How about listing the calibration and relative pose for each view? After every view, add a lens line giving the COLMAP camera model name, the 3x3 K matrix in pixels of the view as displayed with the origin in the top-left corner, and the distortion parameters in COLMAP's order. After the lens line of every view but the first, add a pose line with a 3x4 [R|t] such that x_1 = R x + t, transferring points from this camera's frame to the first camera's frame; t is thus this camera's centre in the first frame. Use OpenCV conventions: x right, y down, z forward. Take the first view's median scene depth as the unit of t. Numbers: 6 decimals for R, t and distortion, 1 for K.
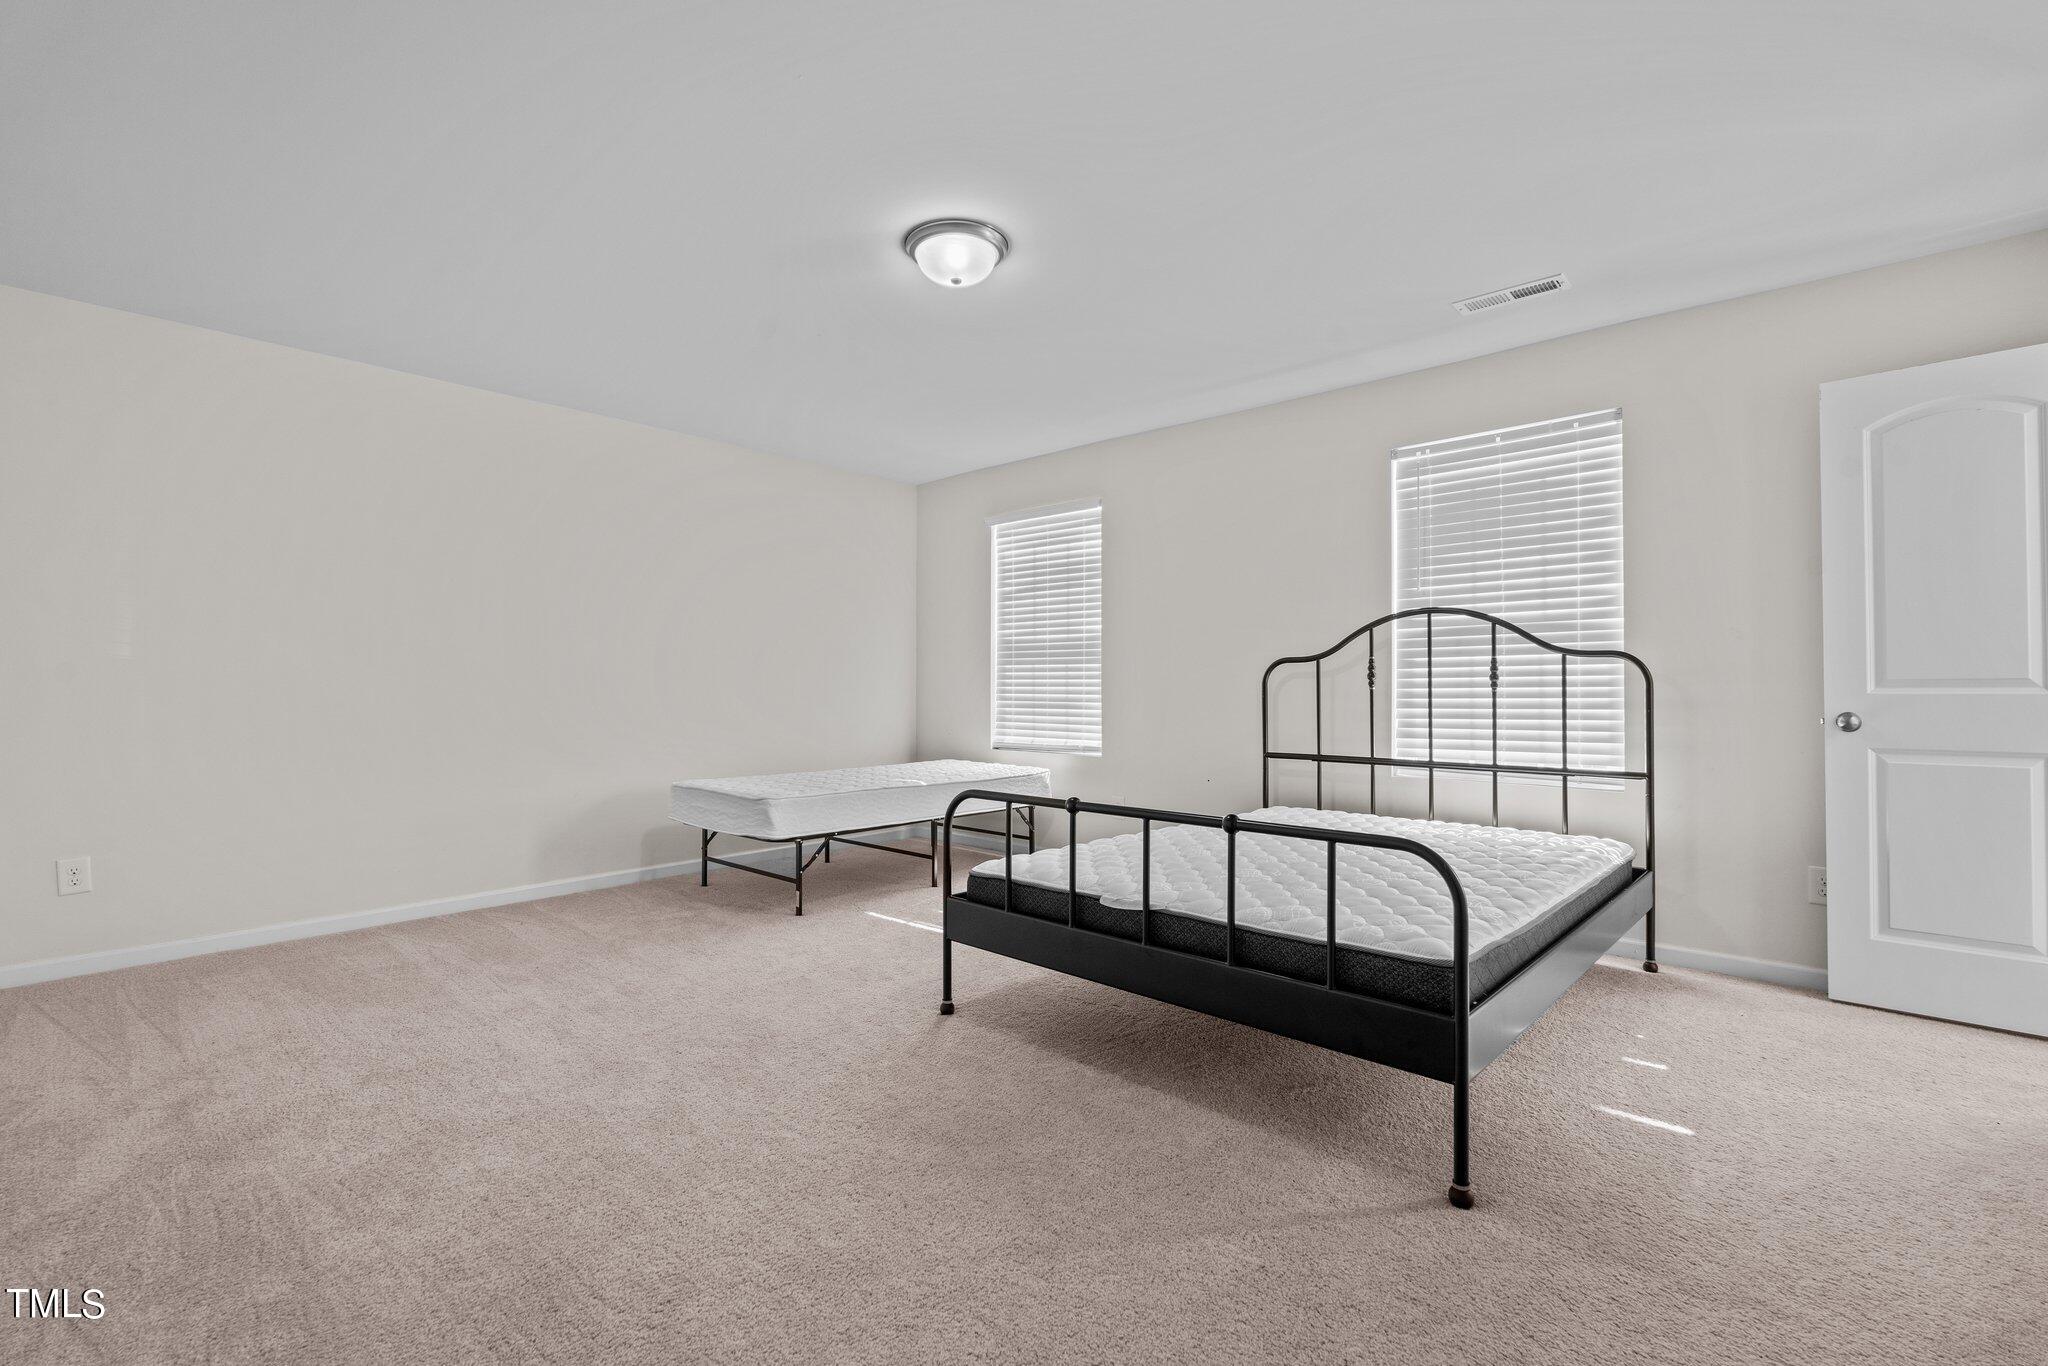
lens RADIAL K [[906.9, 0, 1003.6], [0, 906.9, 677.5], [0, 0, 1]] dist [-0.008496, -0.000083]
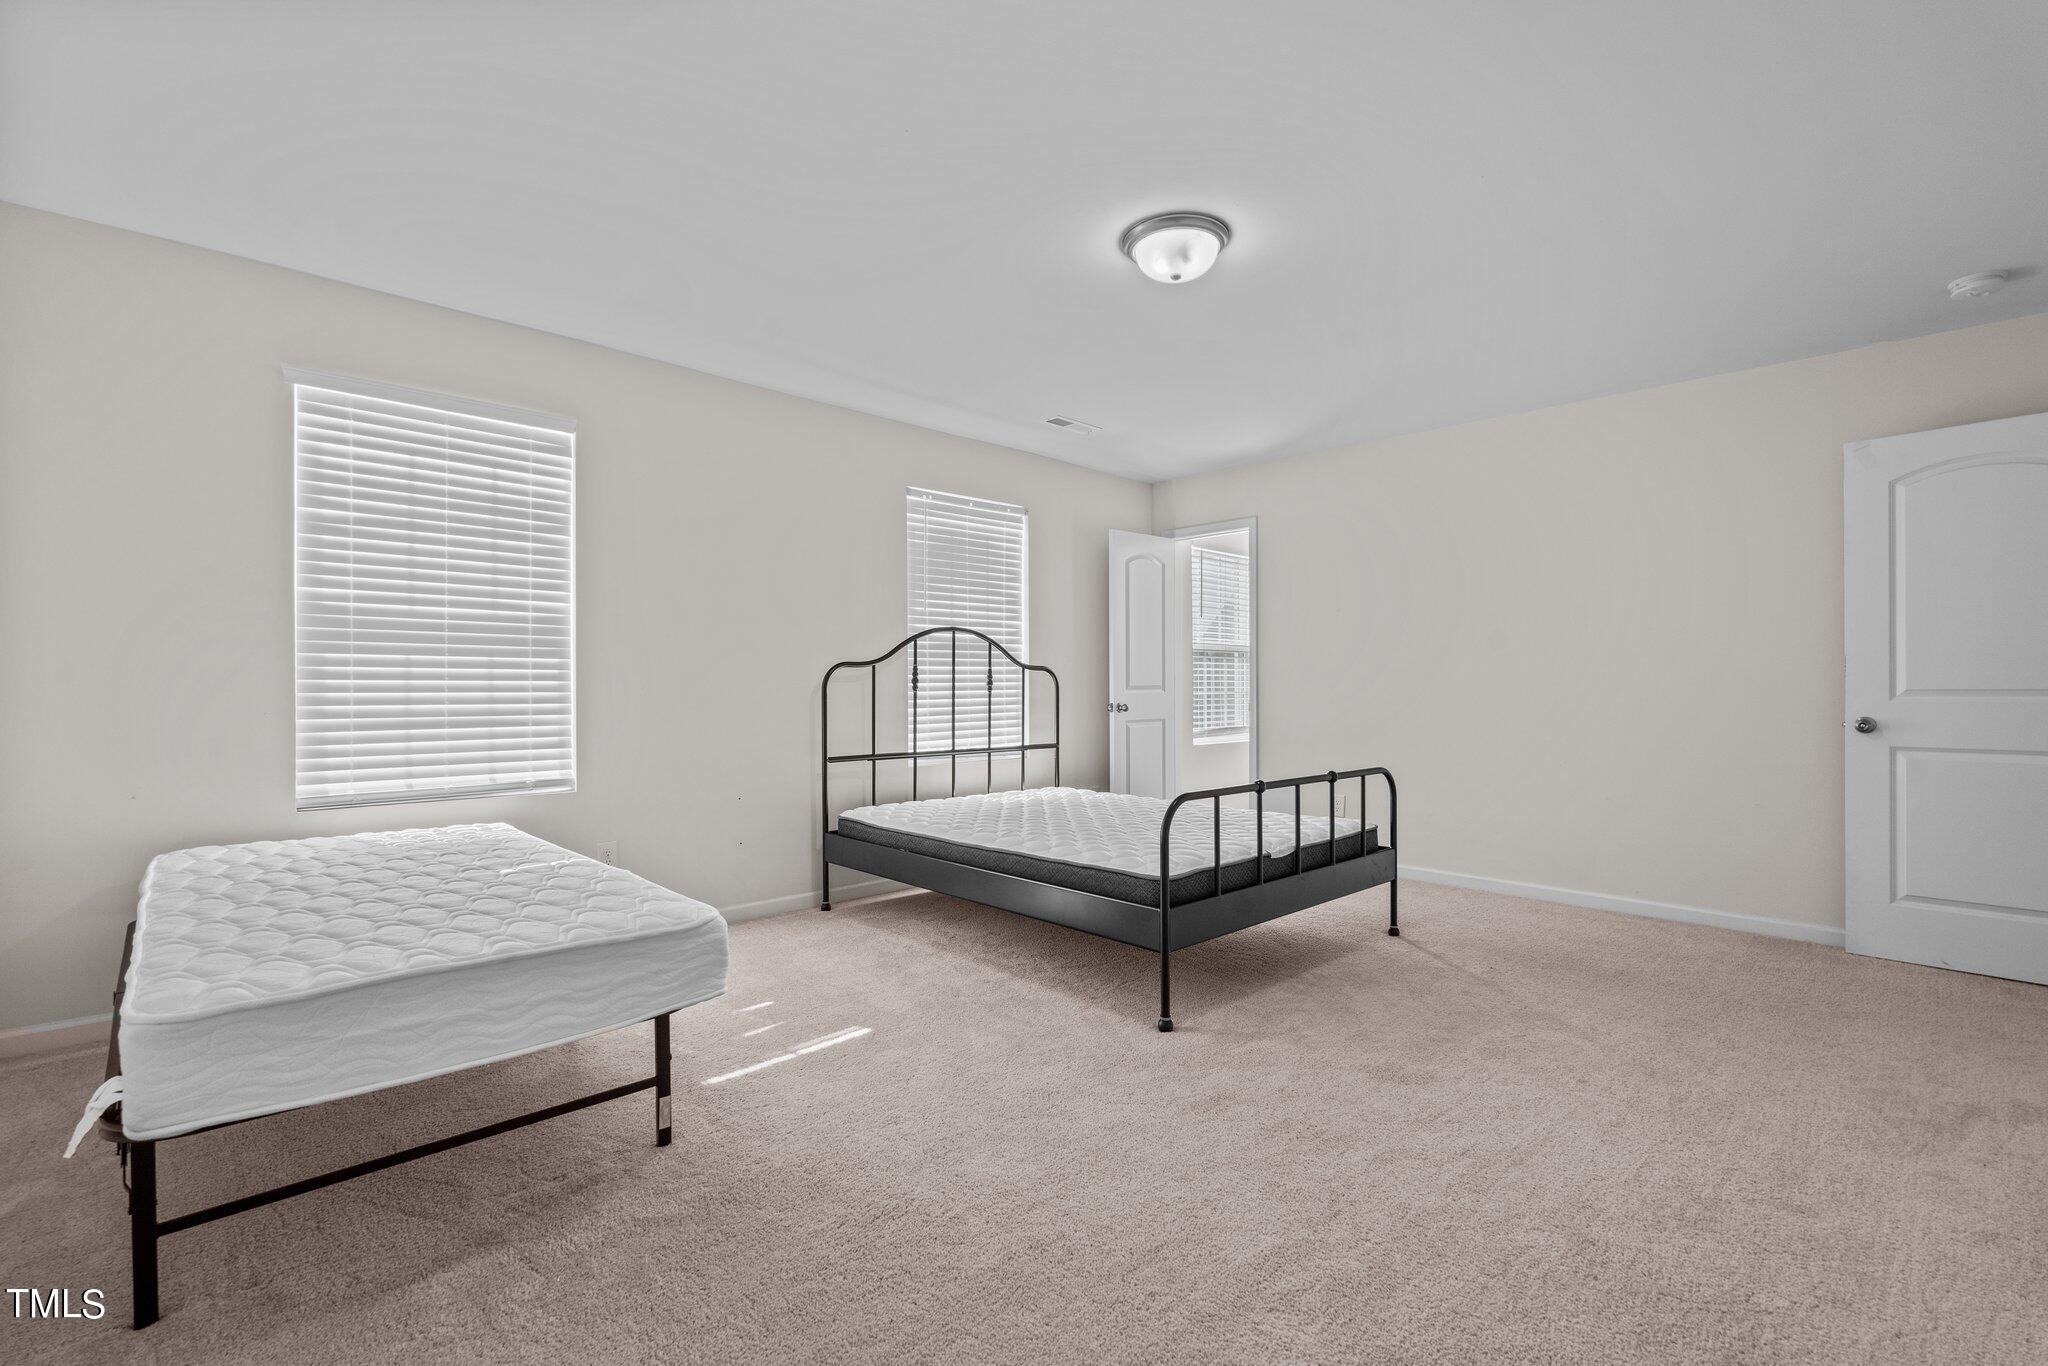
lens RADIAL K [[883.9, 0, 1017.5], [0, 883.9, 686.0], [0, 0, 1]] dist [-0.002410, -0.000282]
pose [[0.070999, 0.006667, 0.997454, -0.677132], [-0.003674, 0.999973, -0.006423, 0.011229], [-0.997470, -0.003209, 0.071022, 0.760774]]
